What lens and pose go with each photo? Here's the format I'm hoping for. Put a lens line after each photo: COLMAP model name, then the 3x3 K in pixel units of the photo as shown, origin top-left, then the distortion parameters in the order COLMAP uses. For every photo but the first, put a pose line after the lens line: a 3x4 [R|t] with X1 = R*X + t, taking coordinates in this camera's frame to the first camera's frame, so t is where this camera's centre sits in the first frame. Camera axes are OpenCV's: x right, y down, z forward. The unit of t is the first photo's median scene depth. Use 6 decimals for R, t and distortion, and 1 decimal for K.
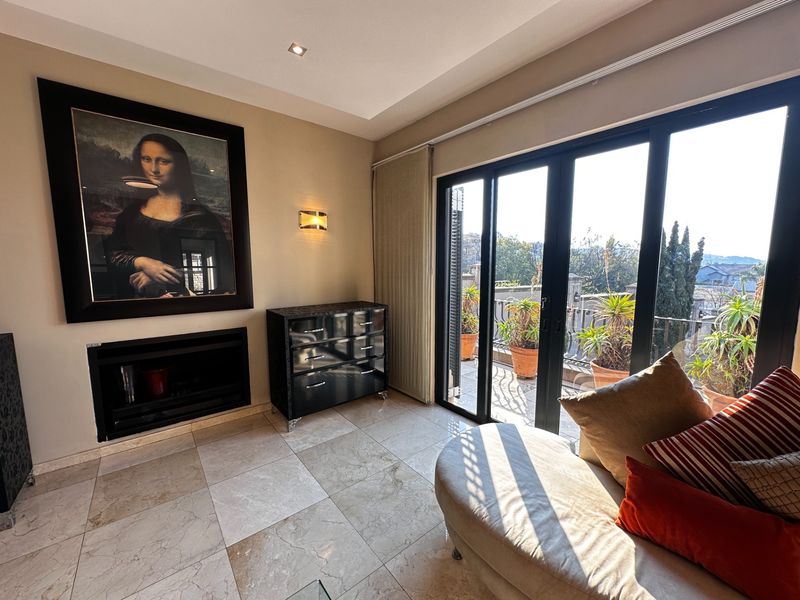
lens RADIAL K [[319.4, 0, 402.3], [0, 319.4, 299.5], [0, 0, 1]] dist [-0.016878, 0.000975]
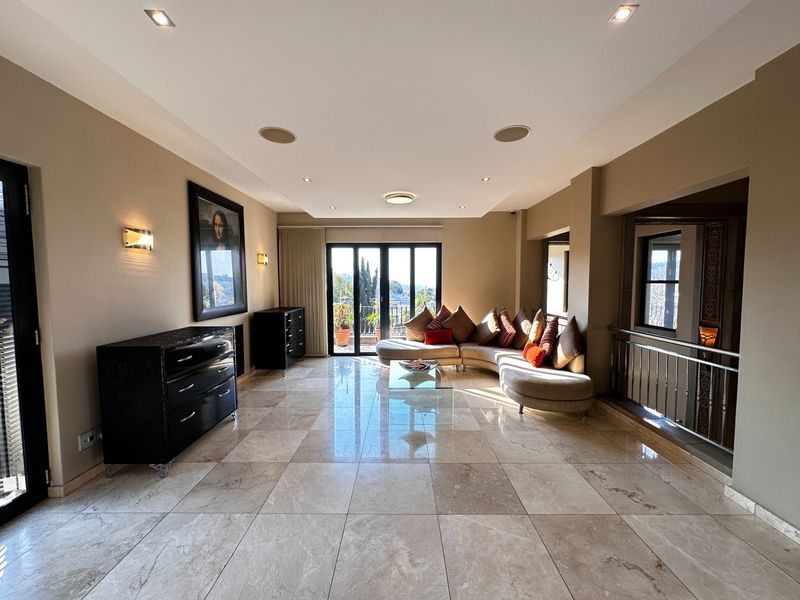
lens RADIAL K [[319.4, 0, 400.0], [0, 319.4, 302.4], [0, 0, 1]] dist [-0.016878, 0.000975]
pose [[0.629462, -0.052811, 0.775235, -1.356016], [0.094319, 0.995503, -0.008768, 0.073436], [-0.771286, 0.078639, 0.631612, -0.720945]]
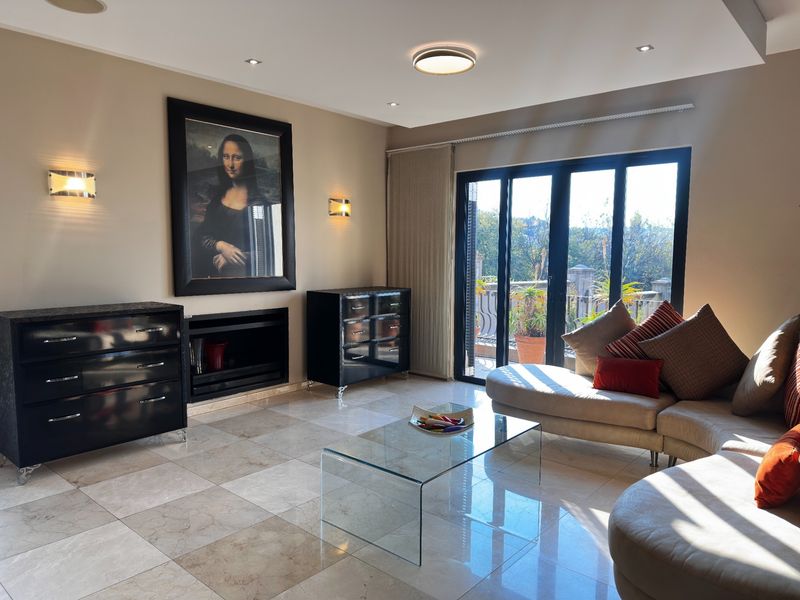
lens RADIAL K [[558.7, 0, 403.5], [0, 558.7, 311.5], [0, 0, 1]] dist [0.031706, -0.036588]
pose [[0.984553, -0.013332, 0.174576, -0.475544], [0.014690, 0.999871, -0.006487, 0.128227], [-0.174467, 0.008951, 0.984622, -0.999590]]
